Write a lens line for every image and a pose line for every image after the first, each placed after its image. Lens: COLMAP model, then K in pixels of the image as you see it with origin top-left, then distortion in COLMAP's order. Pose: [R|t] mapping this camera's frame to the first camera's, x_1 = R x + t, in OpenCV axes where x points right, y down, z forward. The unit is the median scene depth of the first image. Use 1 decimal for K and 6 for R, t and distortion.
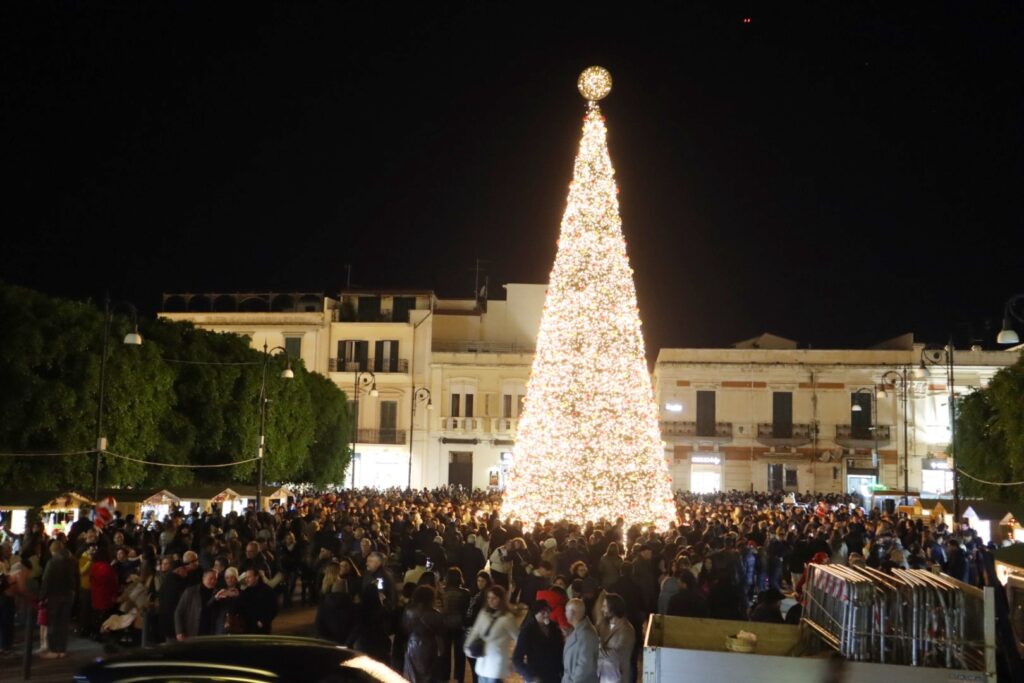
lens RADIAL K [[1085.4, 0, 511.7], [0, 1085.4, 342.5], [0, 0, 1]] dist [-0.018282, 0.000333]
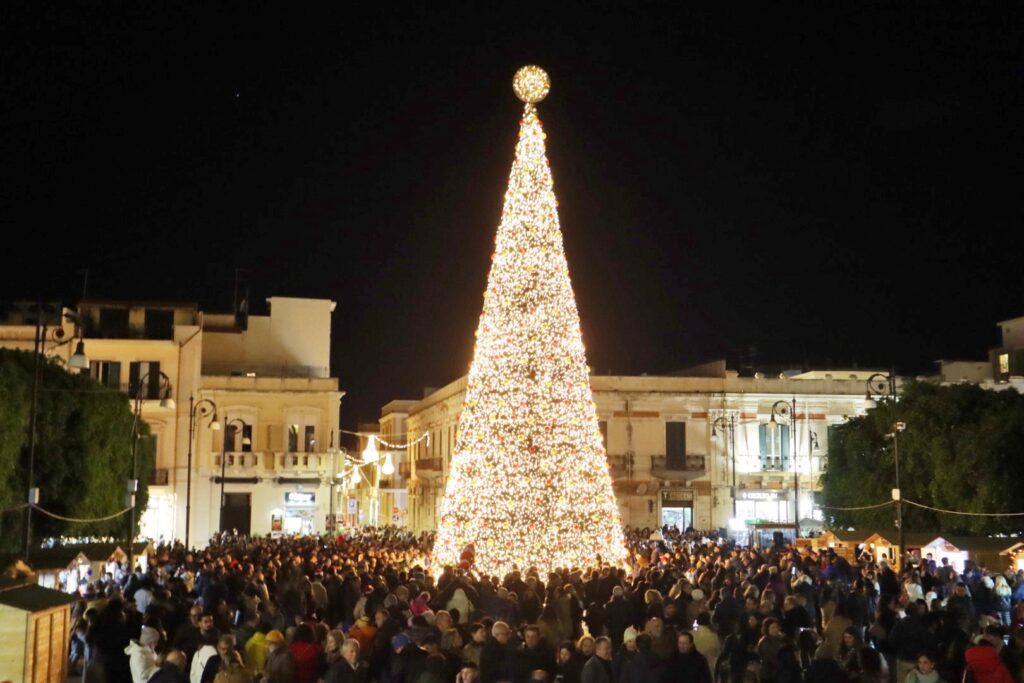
lens RADIAL K [[1210.7, 0, 512.0], [0, 1210.7, 341.5], [0, 0, 1]] dist [0.004641, 0.015024]
pose [[0.949095, 0.015877, 0.314590, -0.259322], [-0.010203, 0.999754, -0.019675, -0.003279], [-0.314825, 0.015464, 0.949024, 0.046315]]
